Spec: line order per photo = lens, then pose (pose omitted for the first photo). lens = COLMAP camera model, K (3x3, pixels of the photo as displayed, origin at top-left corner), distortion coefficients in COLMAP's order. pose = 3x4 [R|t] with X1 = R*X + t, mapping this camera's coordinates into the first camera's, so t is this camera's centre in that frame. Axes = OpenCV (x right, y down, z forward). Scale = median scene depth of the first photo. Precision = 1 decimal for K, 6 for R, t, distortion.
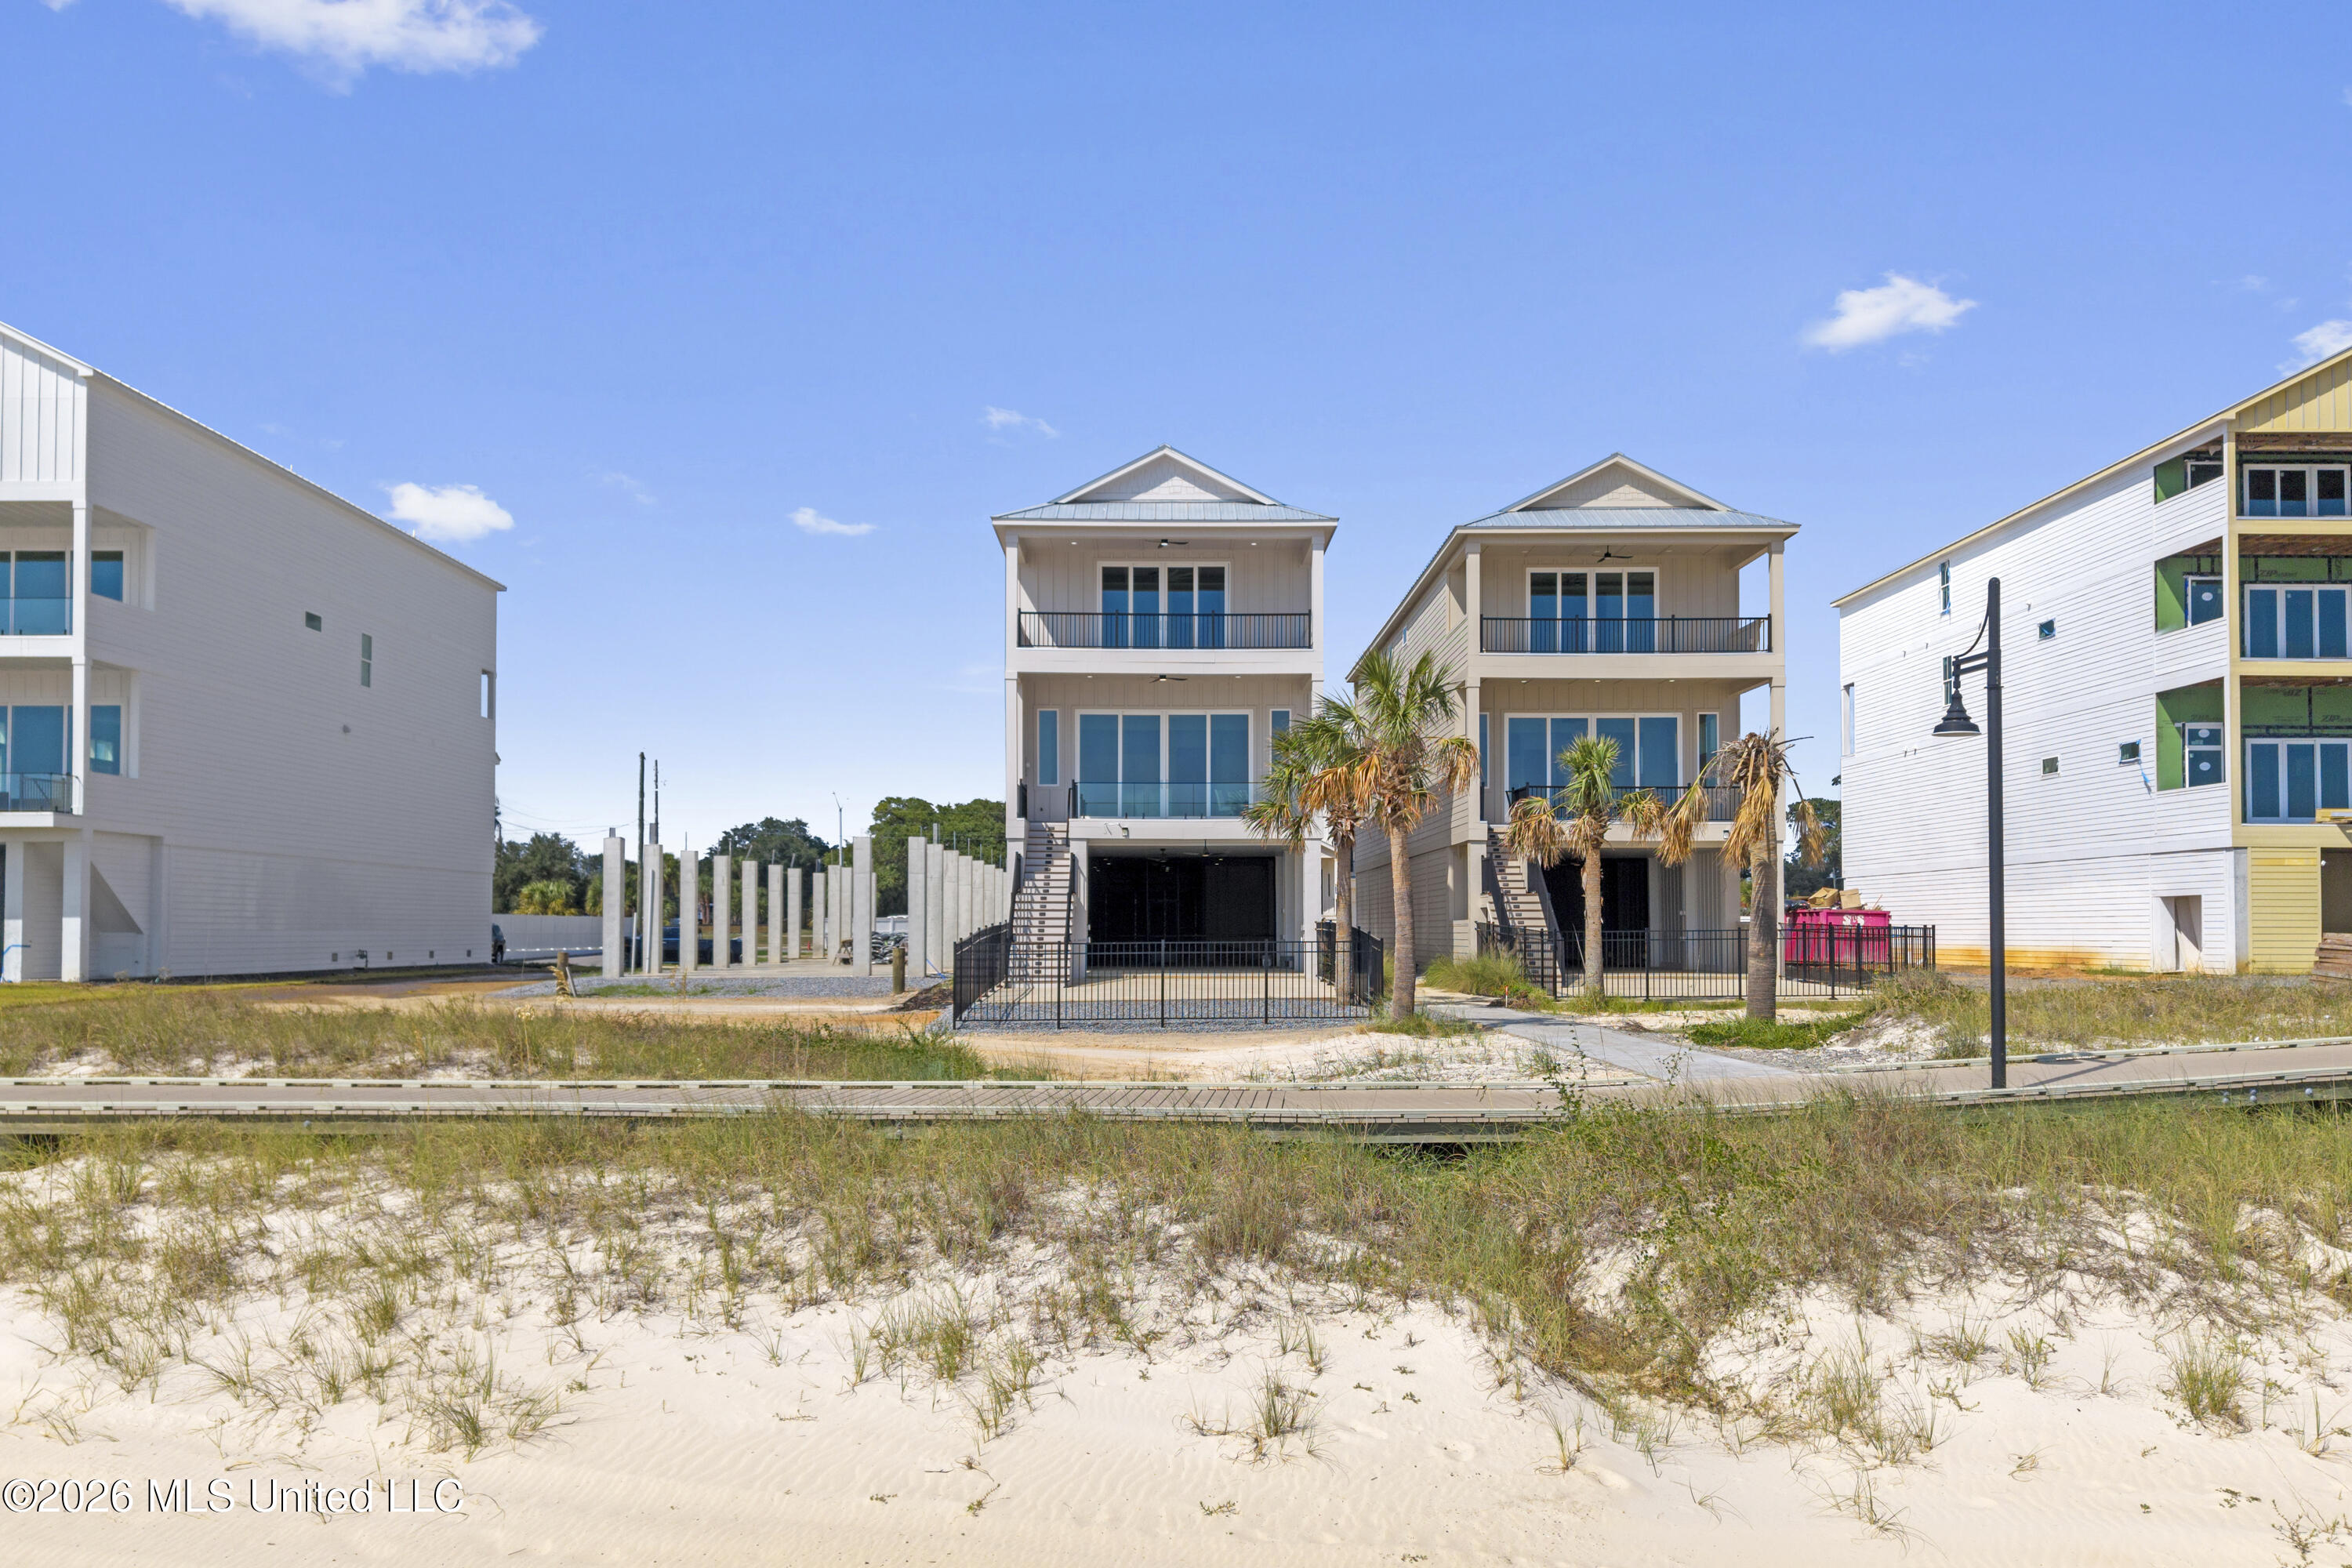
lens RADIAL K [[1650.1, 0, 1158.0], [0, 1650.1, 917.8], [0, 0, 1]] dist [0.003674, -0.000623]
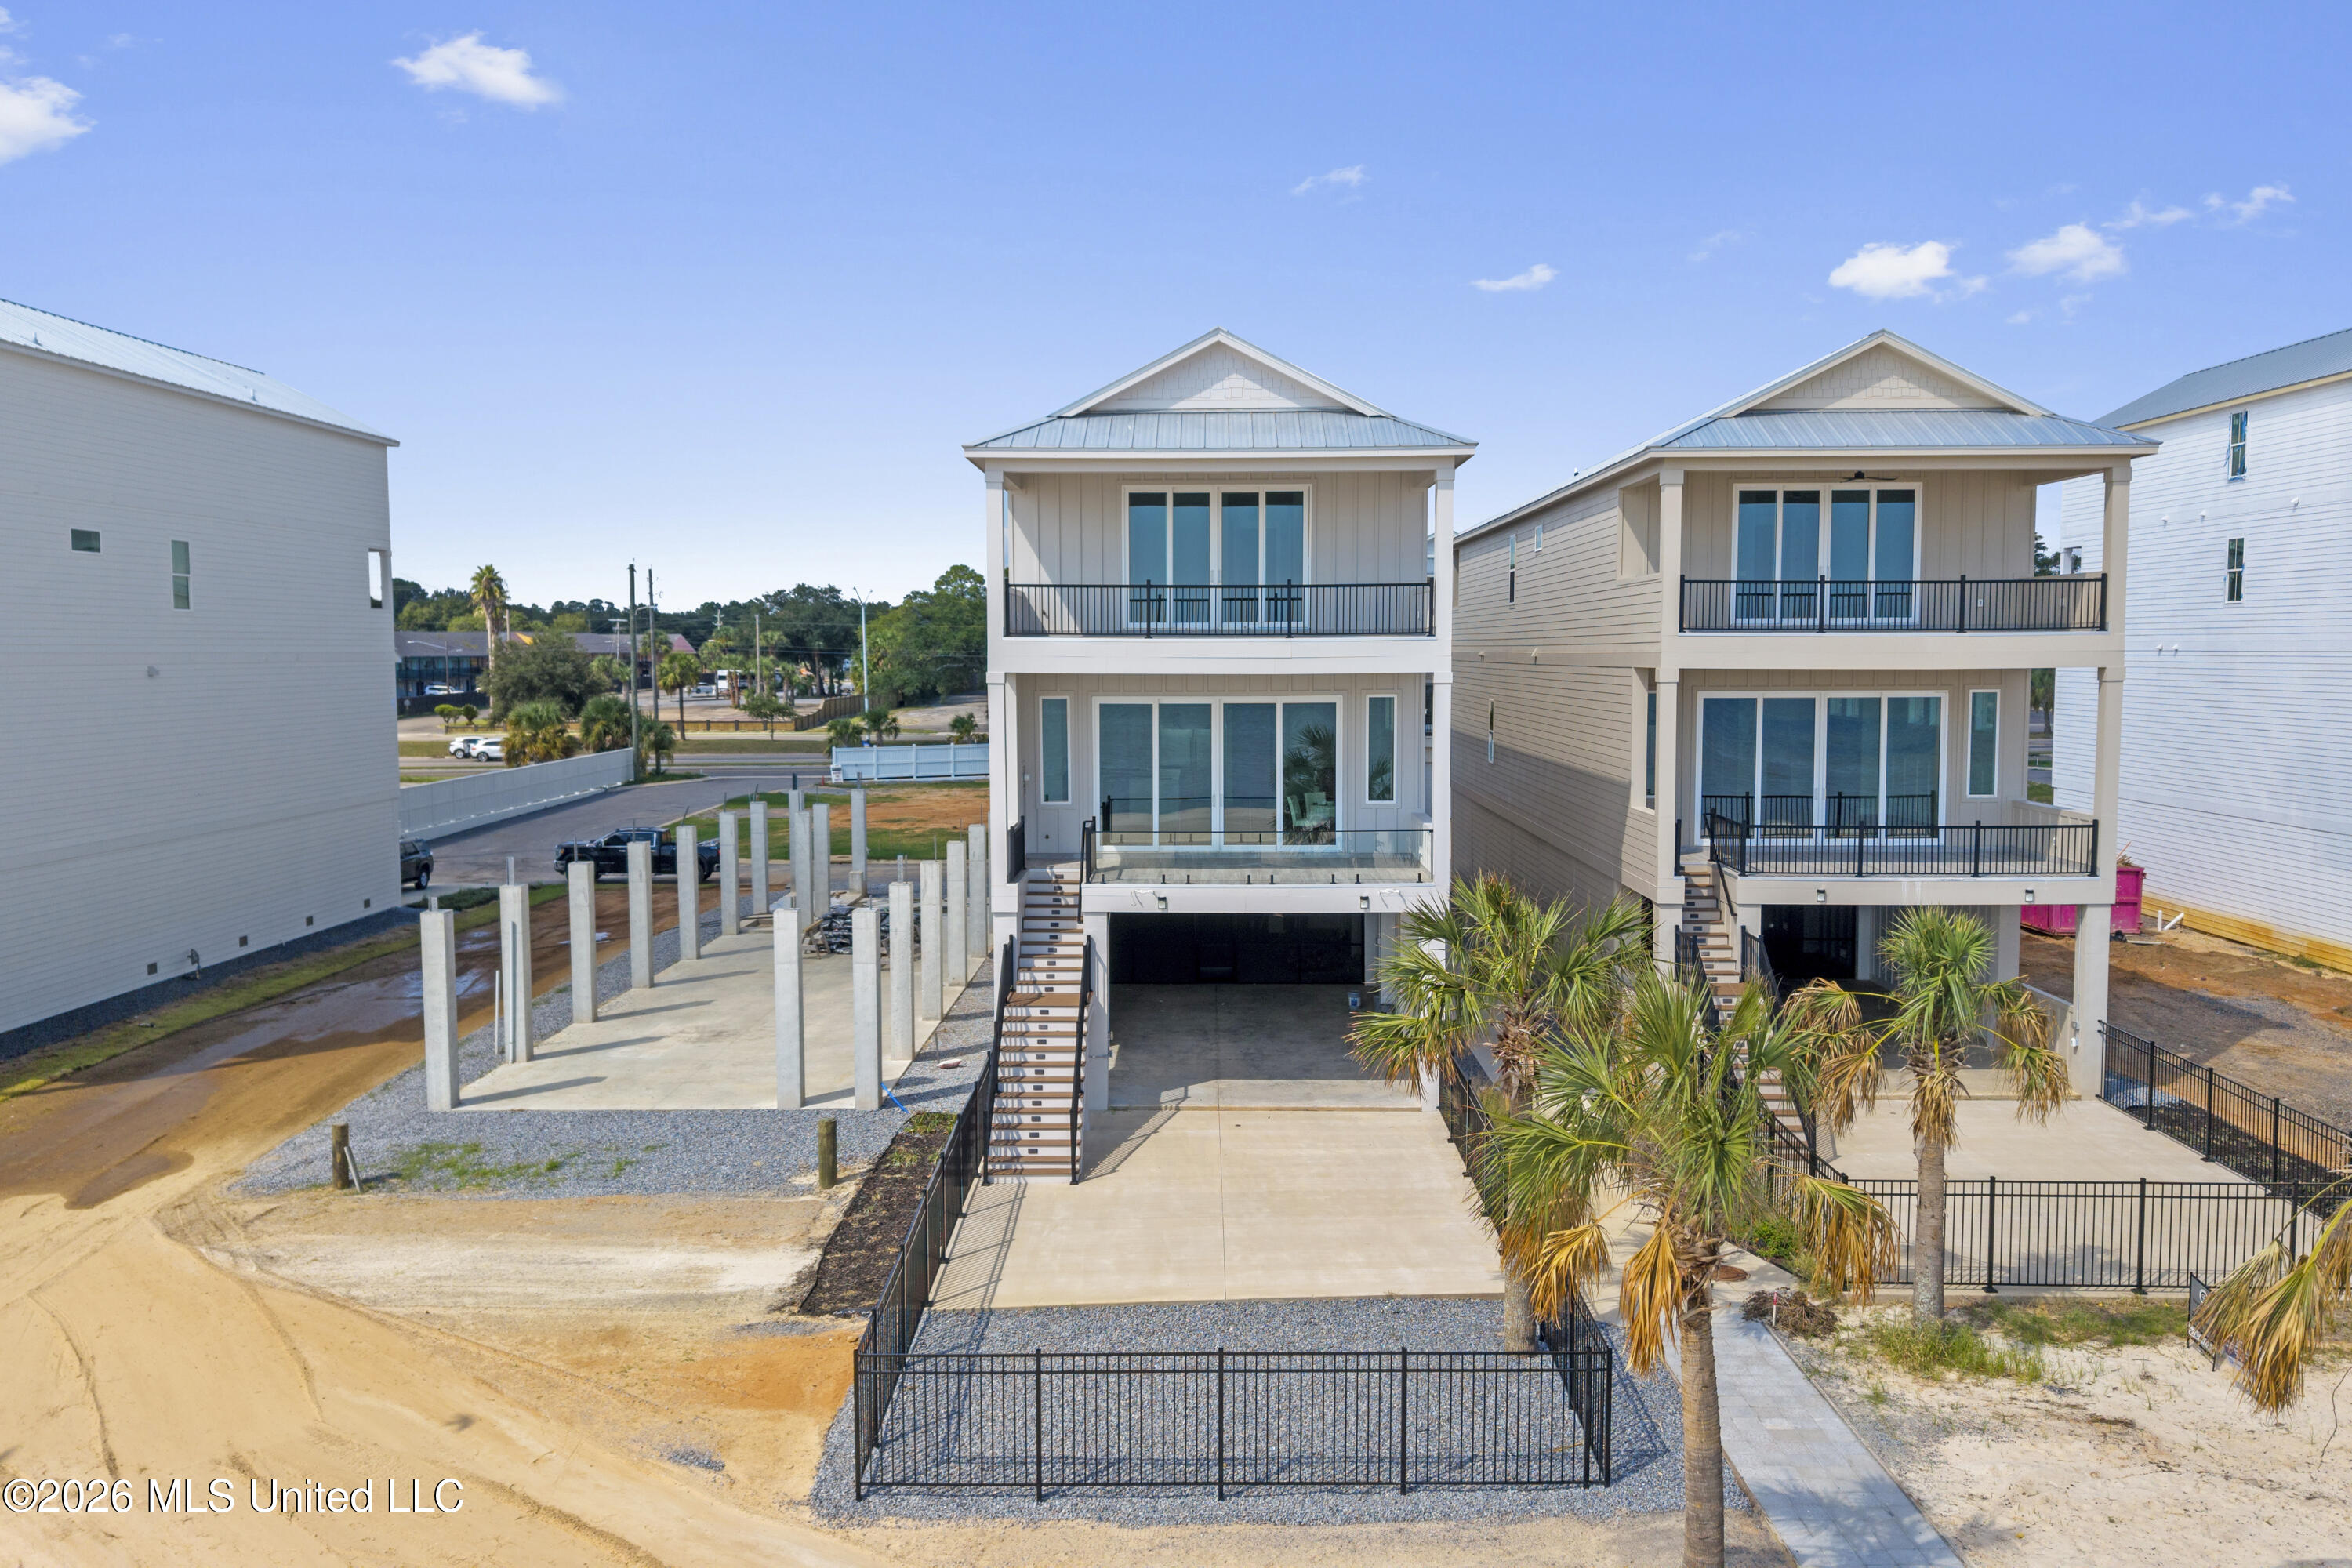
lens RADIAL K [[1633.4, 0, 1176.0], [0, 1633.4, 784.0], [0, 0, 1]] dist [-0.015133, -0.002497]
pose [[0.999805, -0.003195, -0.019508, -0.000747], [0.004865, 0.996269, 0.086166, -0.155201], [0.019159, -0.086244, 0.996090, 0.312683]]
